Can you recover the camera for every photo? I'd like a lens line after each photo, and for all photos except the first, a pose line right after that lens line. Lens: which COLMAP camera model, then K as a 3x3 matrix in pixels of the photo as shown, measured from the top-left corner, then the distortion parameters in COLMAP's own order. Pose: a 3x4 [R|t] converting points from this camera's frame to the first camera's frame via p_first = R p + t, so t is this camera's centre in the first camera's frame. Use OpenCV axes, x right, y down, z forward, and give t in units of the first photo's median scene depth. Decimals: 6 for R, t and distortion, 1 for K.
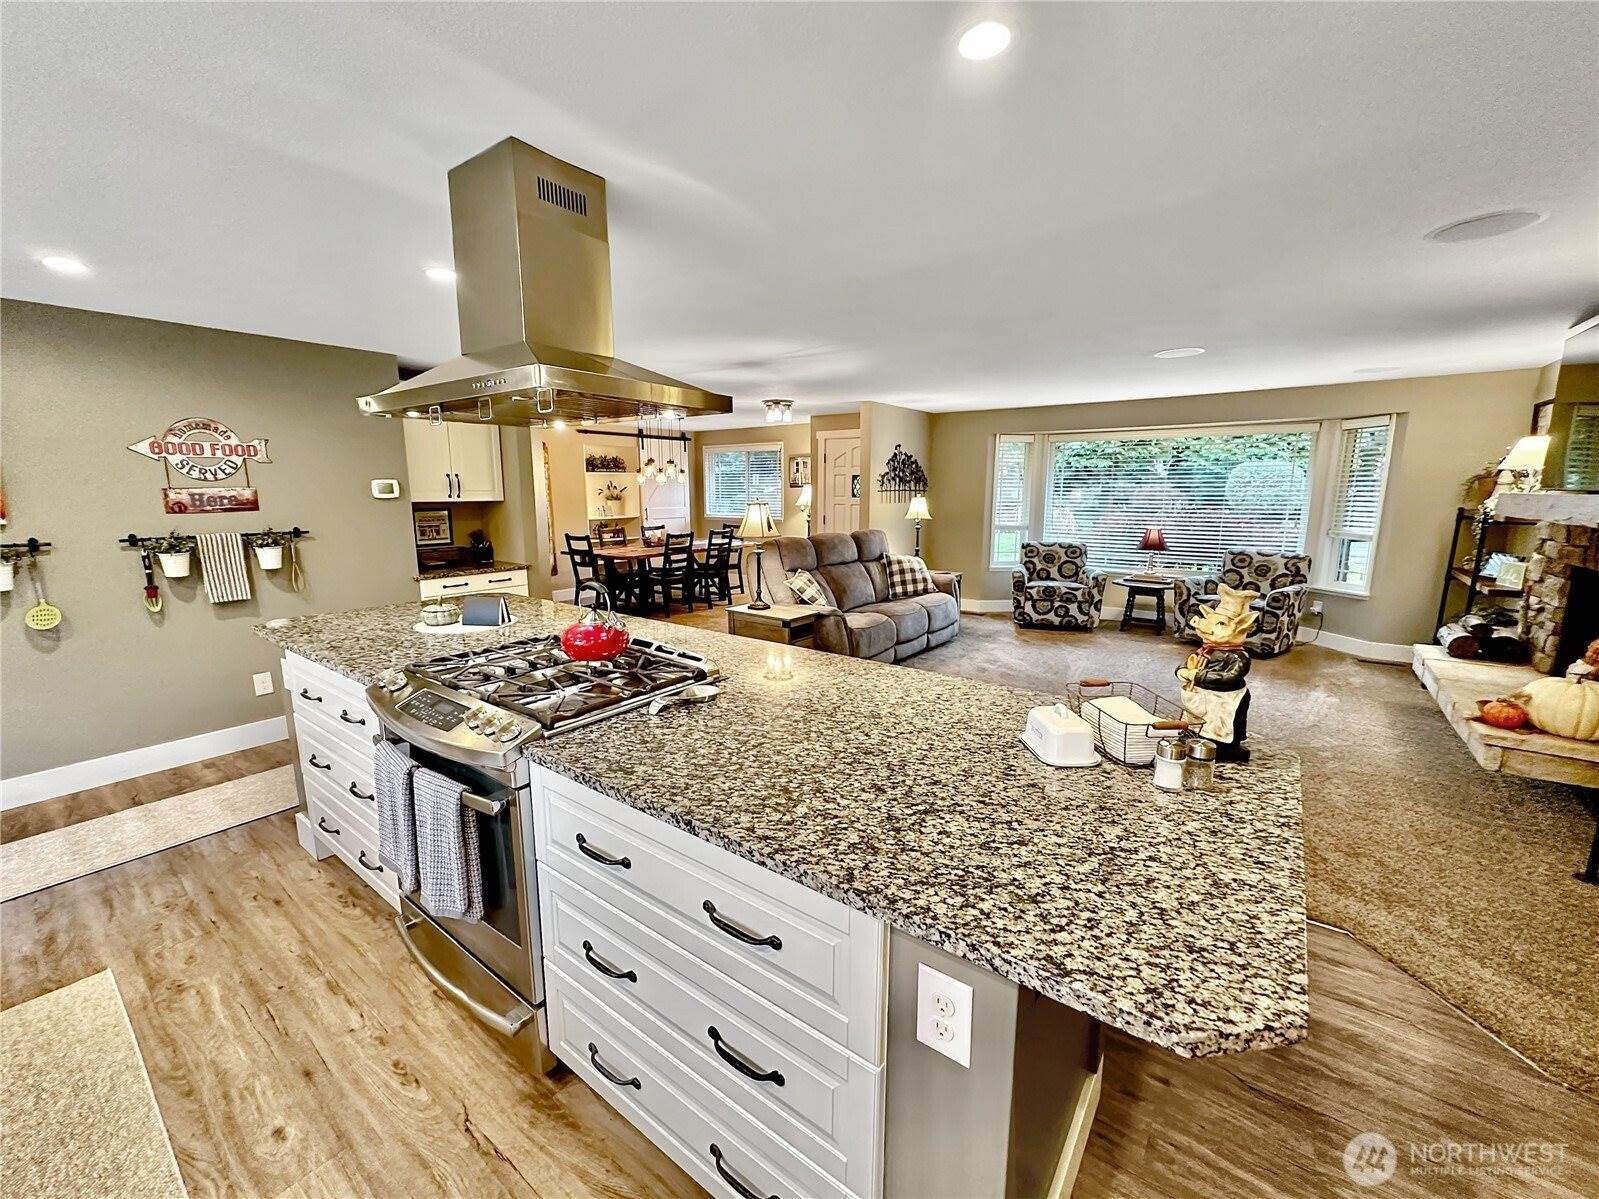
lens RADIAL K [[646.2, 0, 790.9], [0, 646.2, 593.8], [0, 0, 1]] dist [-0.005487, 0.000119]
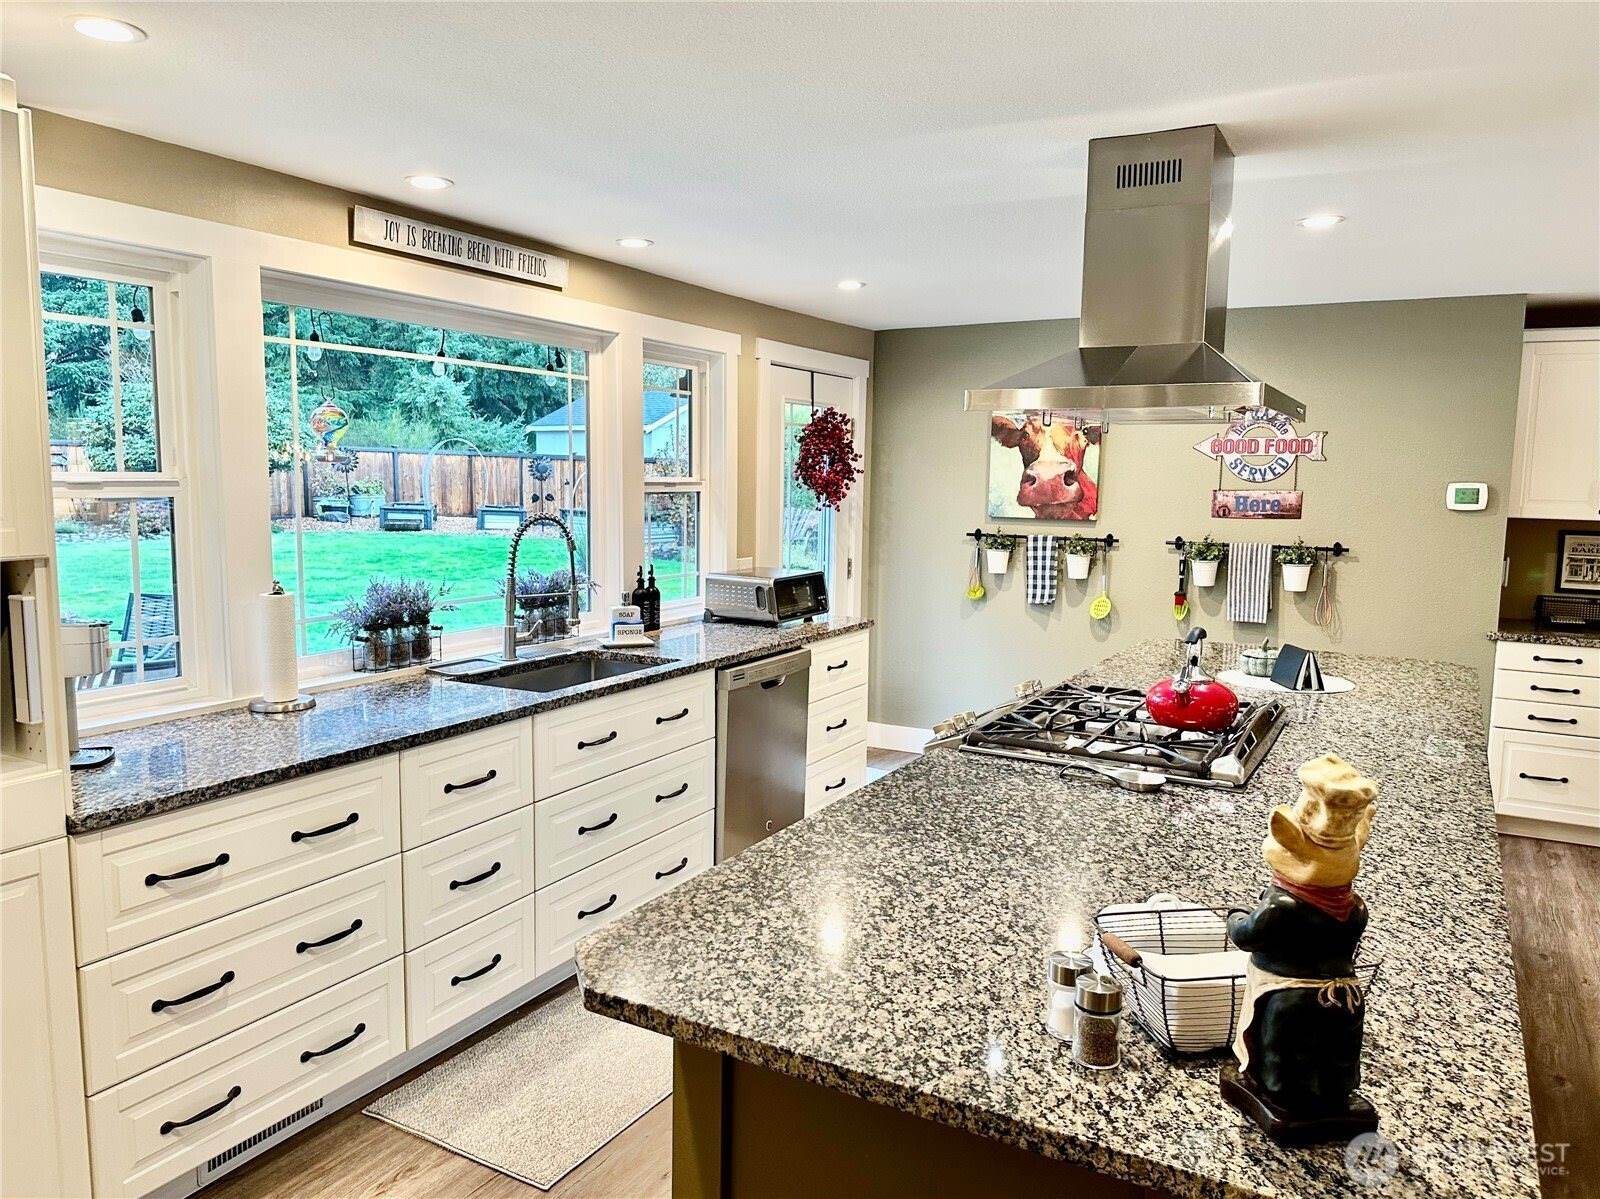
lens RADIAL K [[1142.2, 0, 800.0], [0, 1142.2, 599.5], [0, 0, 1]] dist [0.050103, -0.001915]
pose [[0.136329, 0.115583, -0.983898, 0.588007], [-0.177708, 0.979914, 0.090492, -0.055170], [0.974595, 0.162510, 0.154130, 0.199507]]
